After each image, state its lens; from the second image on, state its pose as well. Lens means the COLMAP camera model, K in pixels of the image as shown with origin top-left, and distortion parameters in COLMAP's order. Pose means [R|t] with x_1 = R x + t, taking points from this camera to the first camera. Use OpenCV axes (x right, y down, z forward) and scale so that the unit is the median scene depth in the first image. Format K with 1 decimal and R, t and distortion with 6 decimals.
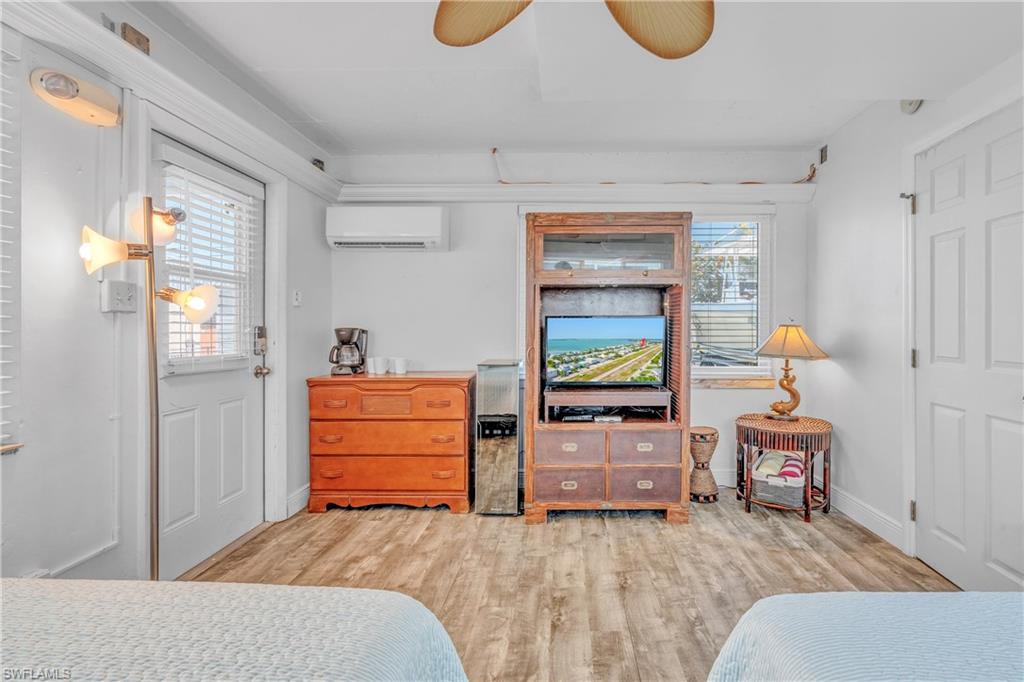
lens RADIAL K [[518.3, 0, 516.9], [0, 518.3, 335.4], [0, 0, 1]] dist [-0.005361, -0.000322]
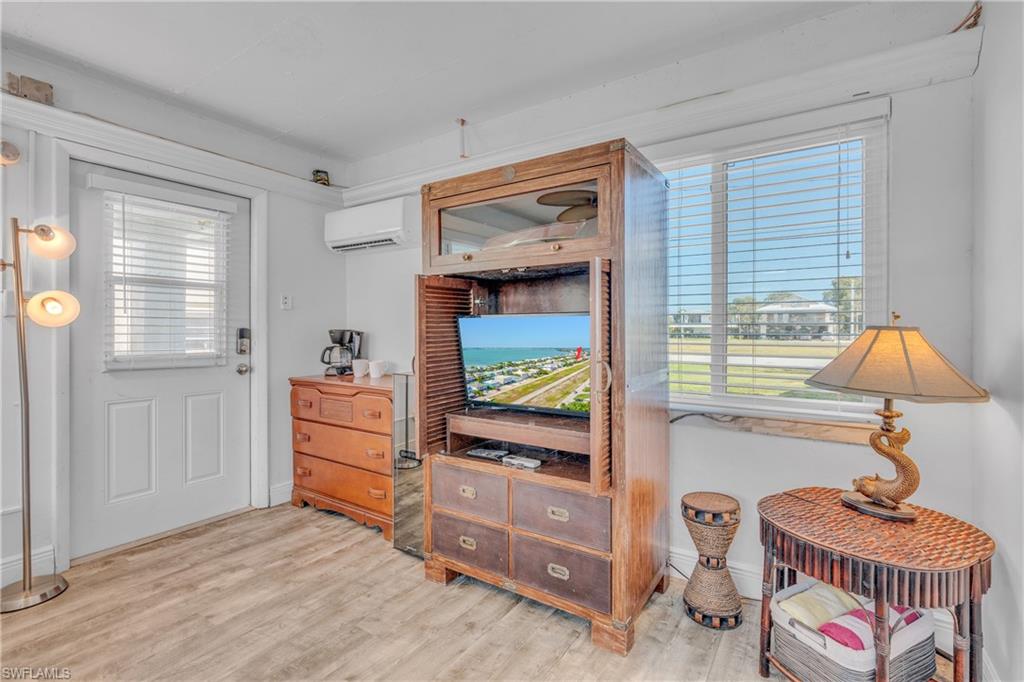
lens RADIAL K [[462.1, 0, 511.2], [0, 462.1, 333.2], [0, 0, 1]] dist [-0.002139, -0.000941]
pose [[0.839358, 0.008035, -0.543520, 0.495534], [-0.009524, 0.999955, 0.000075, -0.011694], [0.543496, 0.005113, 0.839396, 0.461754]]
